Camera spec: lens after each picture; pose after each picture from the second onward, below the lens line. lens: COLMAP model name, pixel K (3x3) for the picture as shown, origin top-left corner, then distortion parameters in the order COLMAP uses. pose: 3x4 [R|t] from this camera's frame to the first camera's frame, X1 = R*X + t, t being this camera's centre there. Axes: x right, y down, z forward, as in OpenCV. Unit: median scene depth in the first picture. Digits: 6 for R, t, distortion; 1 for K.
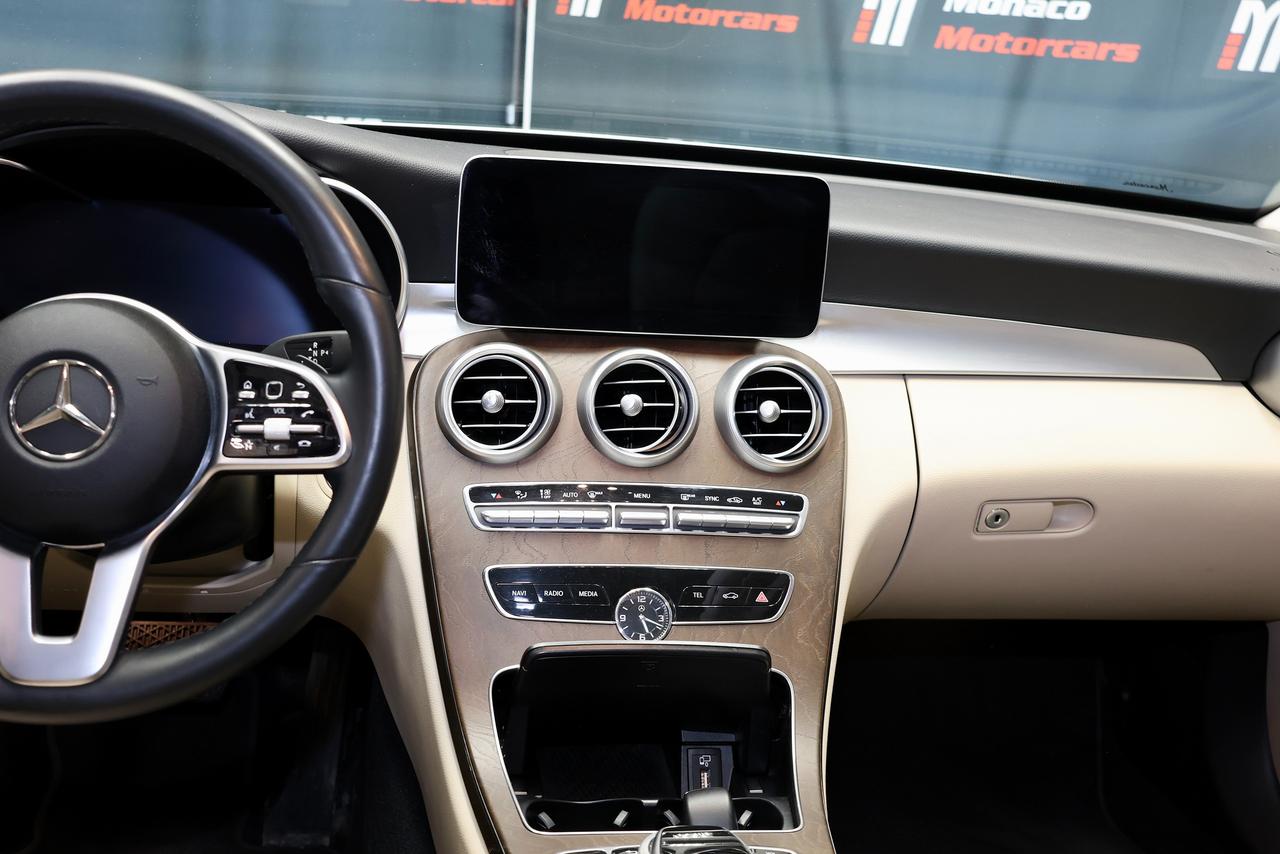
lens RADIAL K [[1422.4, 0, 643.2], [0, 1422.4, 428.8], [0, 0, 1]] dist [-0.008185, 0.000000]
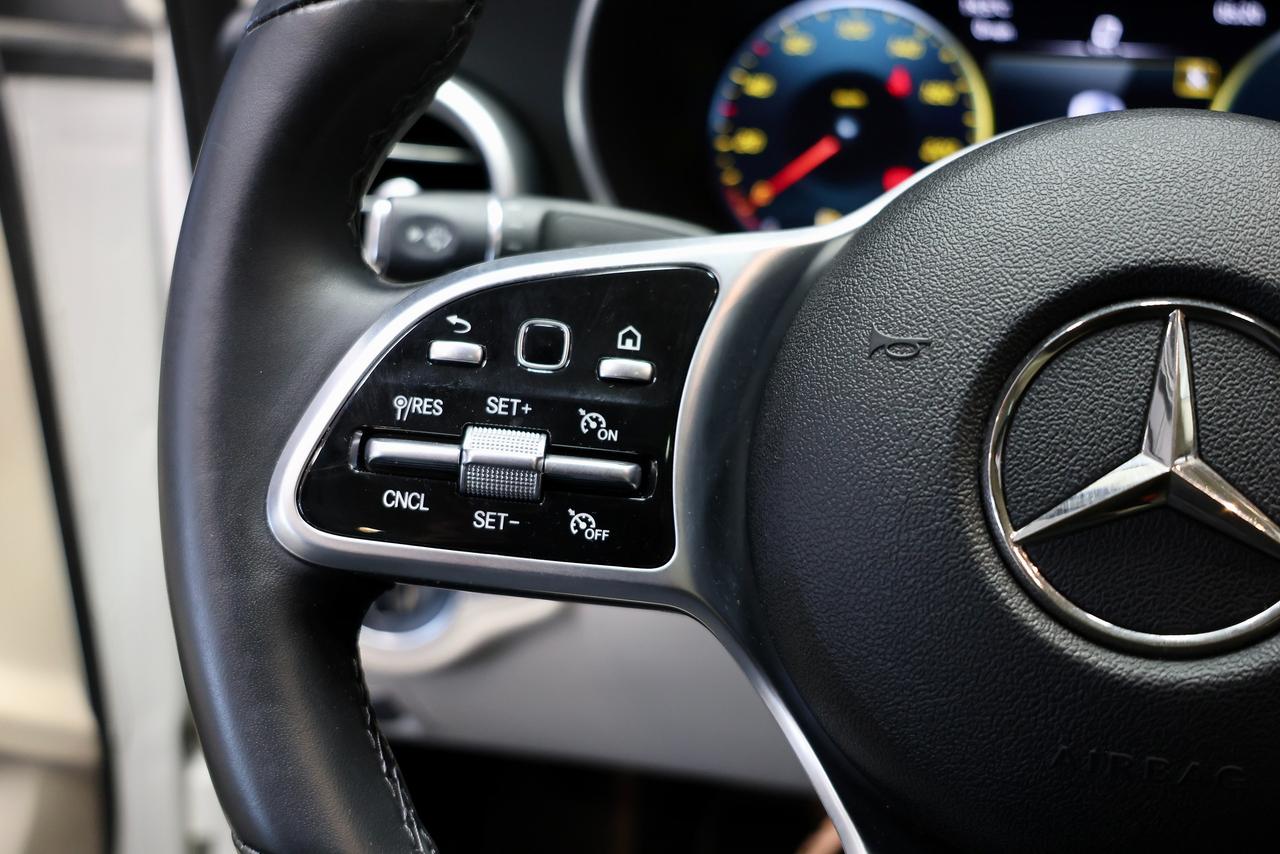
lens RADIAL K [[1422.4, 0, 645.5], [0, 1422.4, 422.5], [0, 0, 1]] dist [-0.008185, 0.000000]
pose [[0.936683, 0.042114, -0.347638, -0.314936], [-0.040842, 0.999105, 0.010991, -0.017326], [0.347789, 0.003903, 0.937565, 0.535752]]
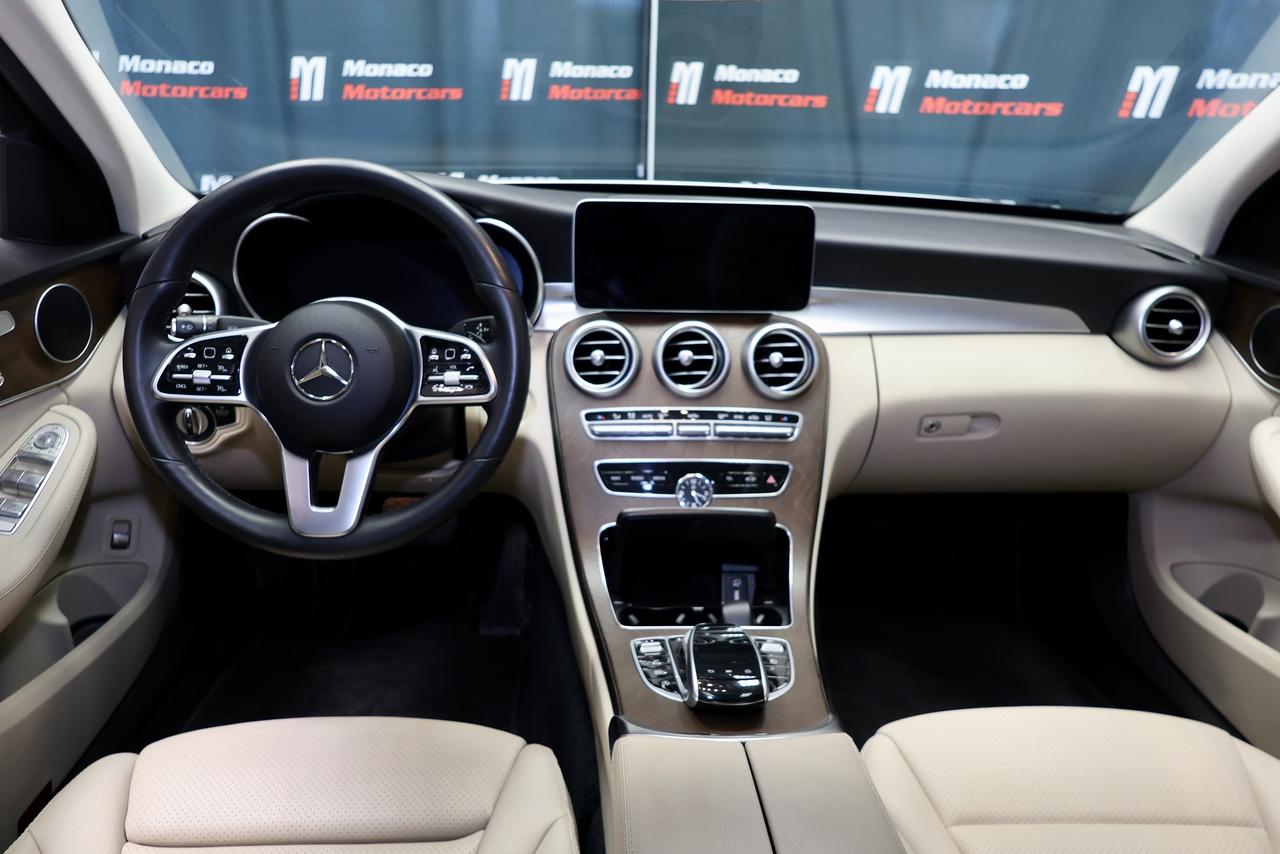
lens RADIAL K [[913.1, 0, 647.2], [0, 913.1, 433.4], [0, 0, 1]] dist [-0.013012, 0.012860]
pose [[0.993606, -0.015063, -0.111896, 0.061103], [0.022251, 0.997748, 0.063273, 0.001524], [0.110691, -0.065359, 0.991703, -0.003769]]
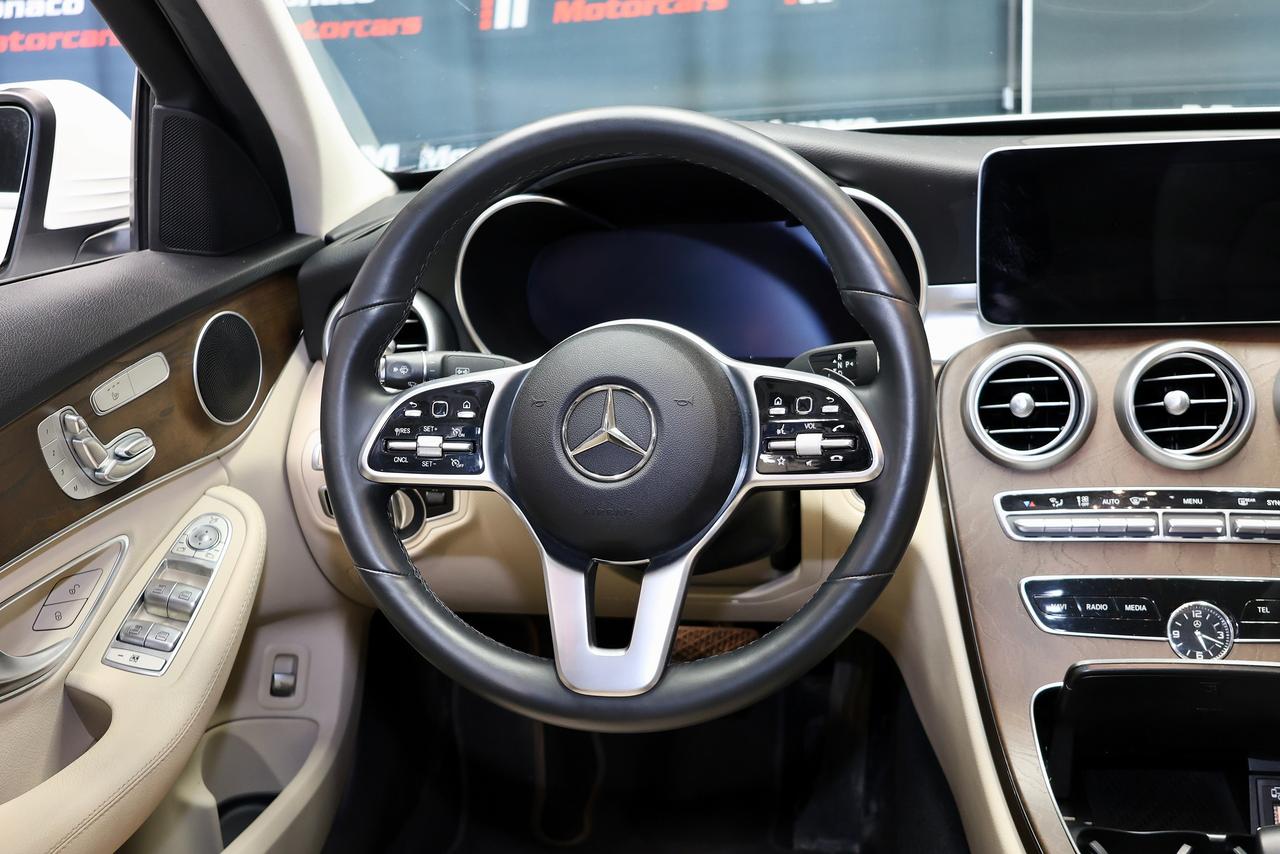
lens RADIAL K [[1422.4, 0, 635.4], [0, 1422.4, 430.6], [0, 0, 1]] dist [-0.008185, 0.000000]
pose [[0.938970, -0.033747, -0.342340, -0.023419], [0.035135, 0.999380, -0.002148, -0.009233], [0.342200, -0.010011, 0.939574, 0.015206]]
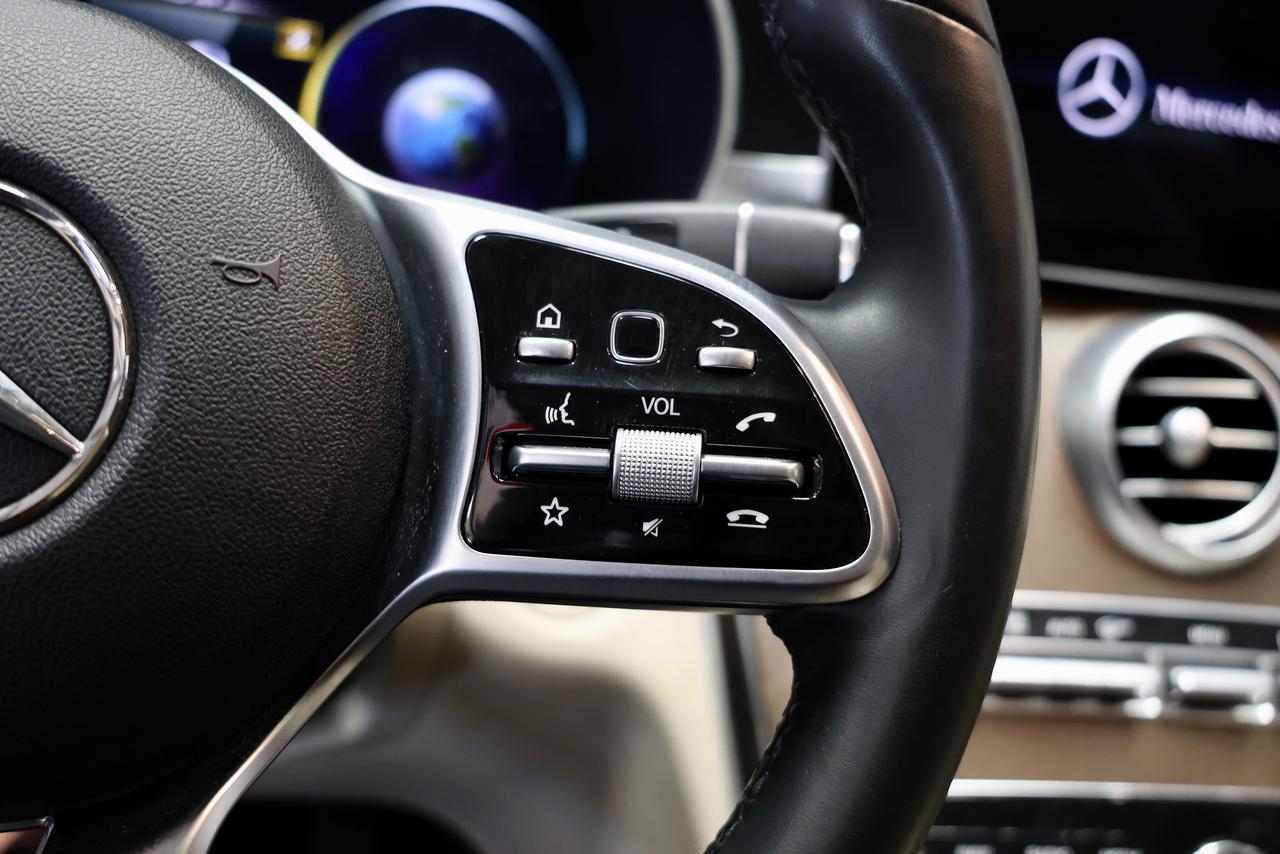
lens RADIAL K [[1422.4, 0, 632.3], [0, 1422.4, 426.7], [0, 0, 1]] dist [-0.008185, 0.000000]
pose [[0.995024, 0.060306, 0.079313, -0.228833], [-0.059144, 0.998106, -0.016930, -0.002090], [-0.080183, 0.012155, 0.996706, 0.556133]]
